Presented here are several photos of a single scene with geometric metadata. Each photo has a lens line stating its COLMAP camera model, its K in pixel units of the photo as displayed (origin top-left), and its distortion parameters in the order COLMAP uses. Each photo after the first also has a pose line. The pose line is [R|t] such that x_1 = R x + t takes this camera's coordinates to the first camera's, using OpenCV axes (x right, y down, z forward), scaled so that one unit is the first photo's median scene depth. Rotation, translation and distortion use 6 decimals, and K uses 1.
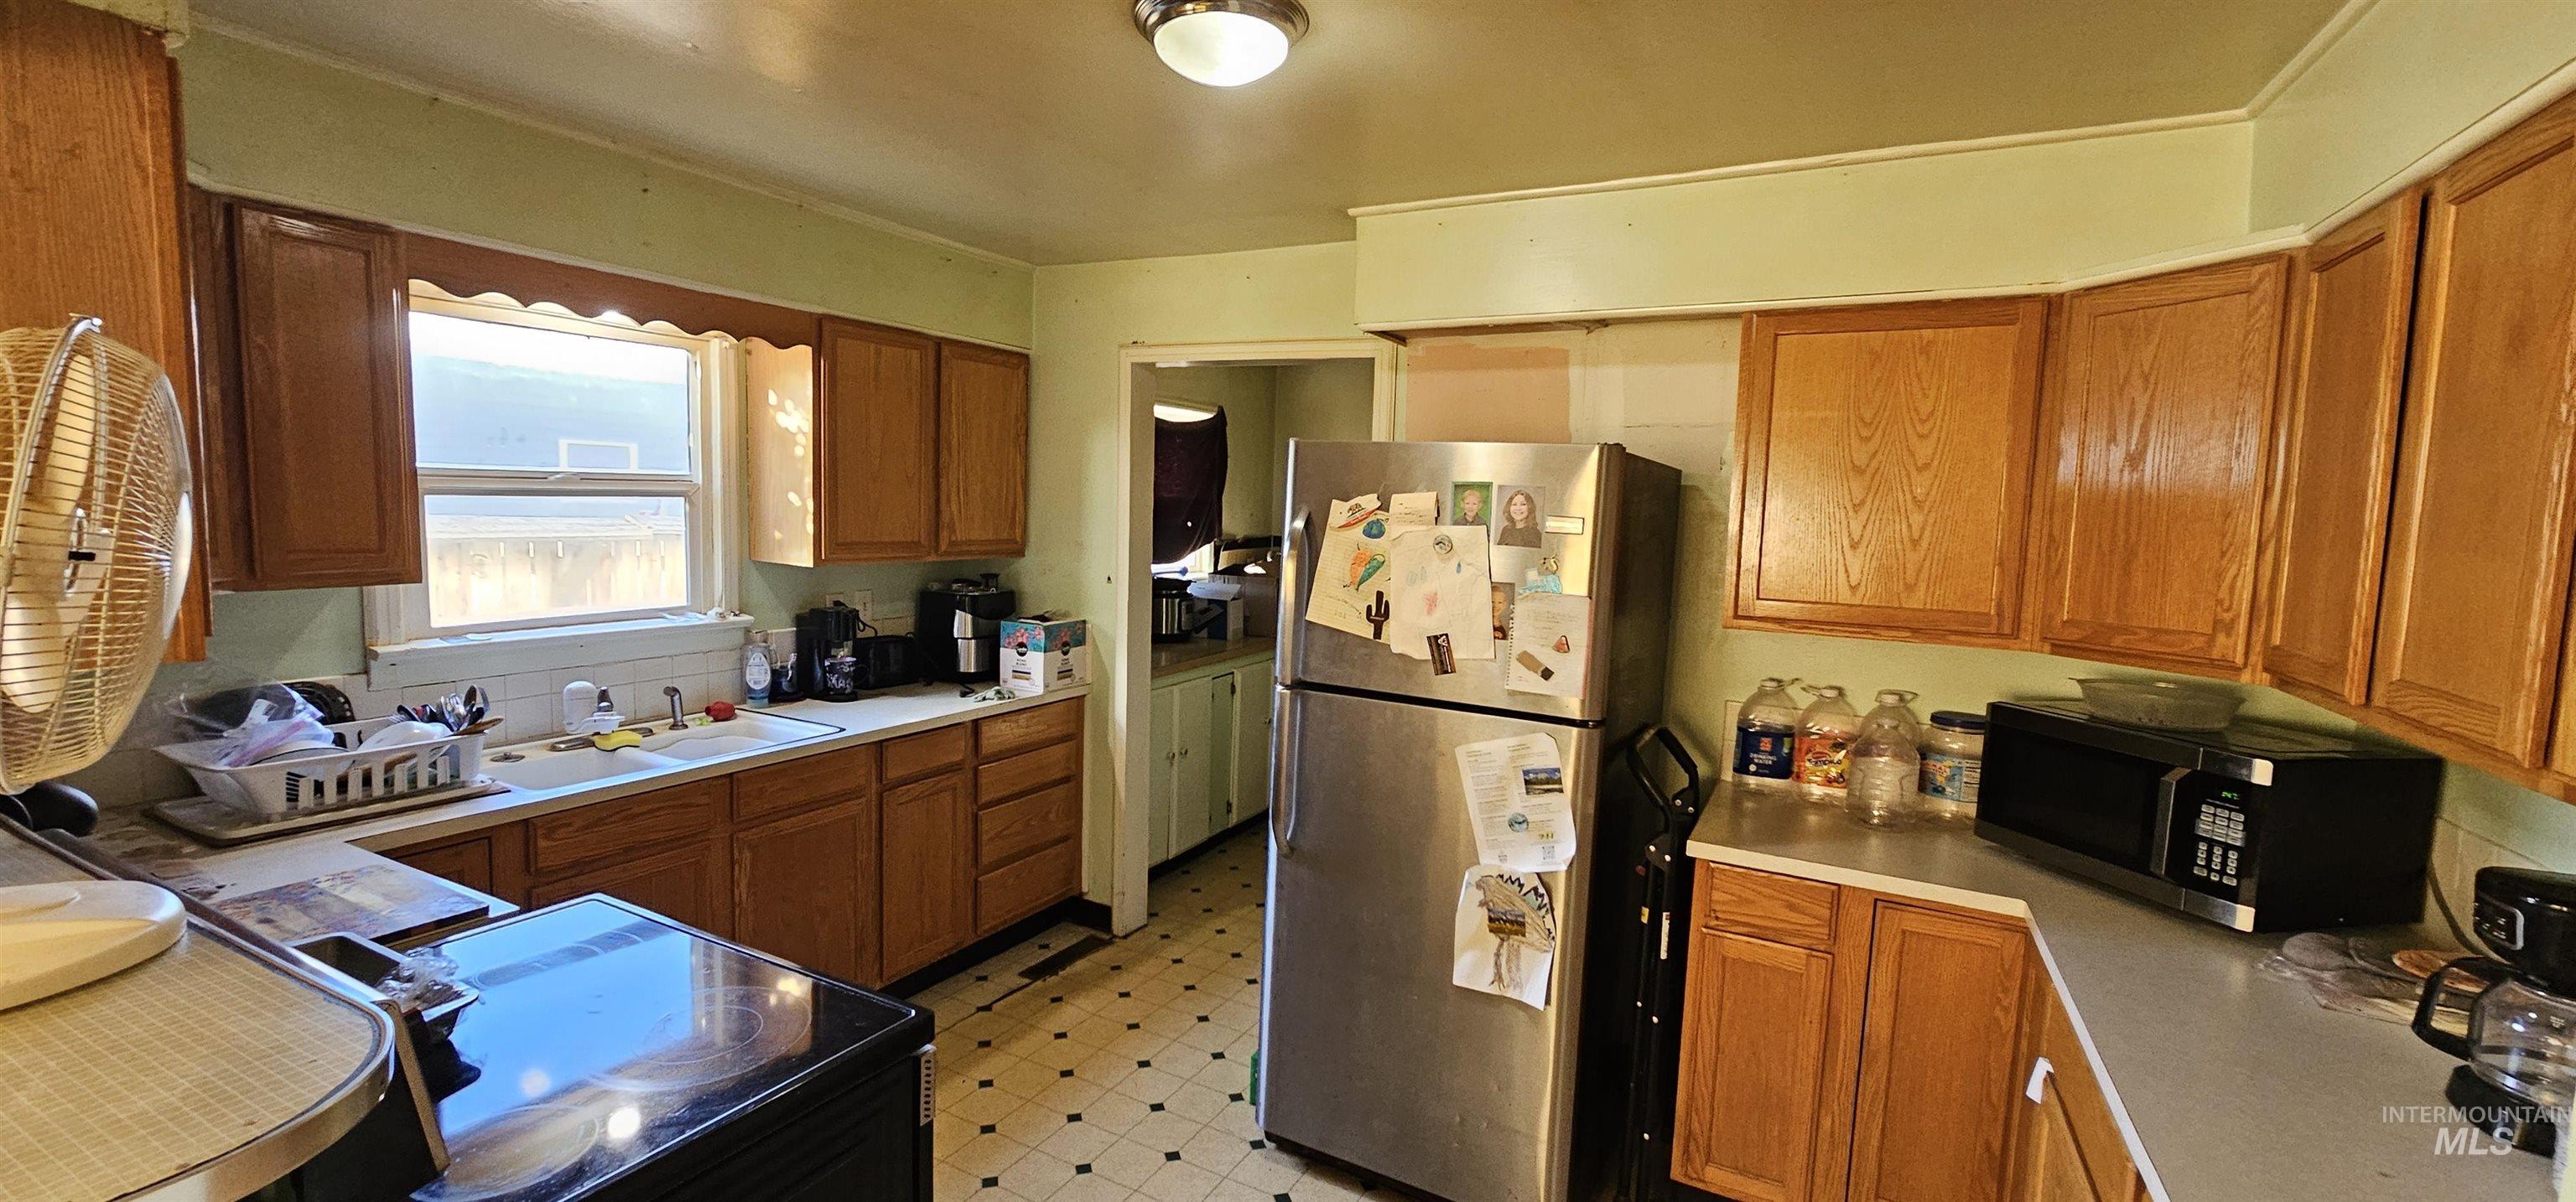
lens RADIAL K [[1047.8, 0, 1298.6], [0, 1047.8, 597.4], [0, 0, 1]] dist [-0.000730, 0.000028]
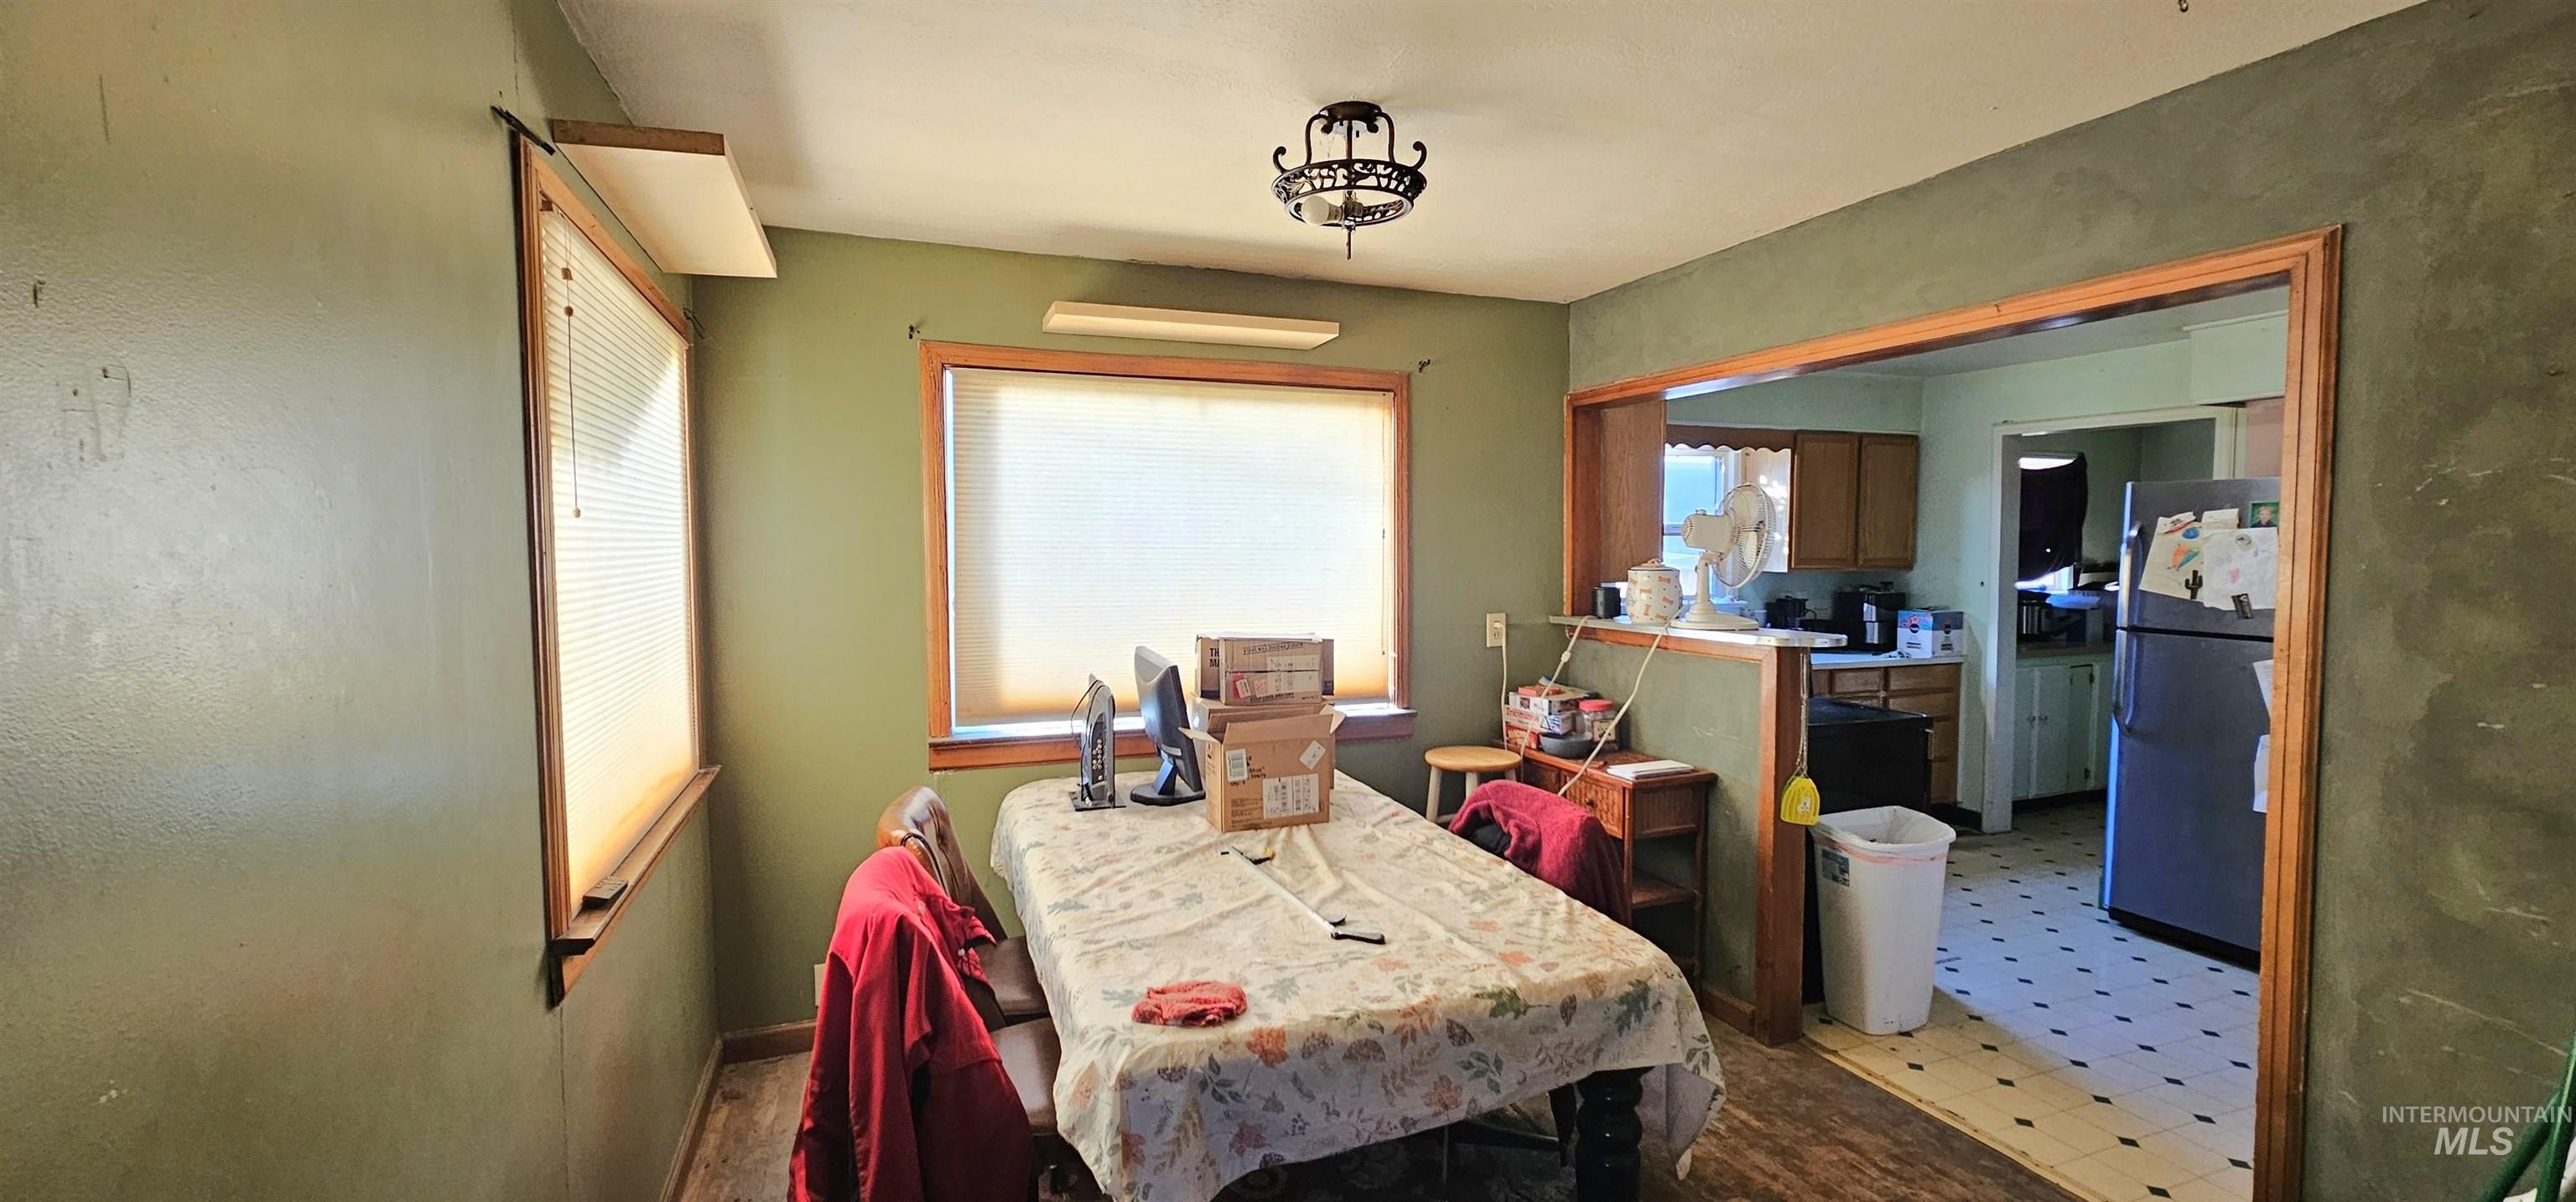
lens RADIAL K [[1047.8, 0, 1275.9], [0, 1047.8, 596.9], [0, 0, 1]] dist [-0.000730, 0.000028]
pose [[0.741734, 0.000102, -0.670694, 0.080185], [-0.036208, 0.998548, -0.039892, 0.112712], [0.669716, 0.053874, 0.740660, -0.870483]]
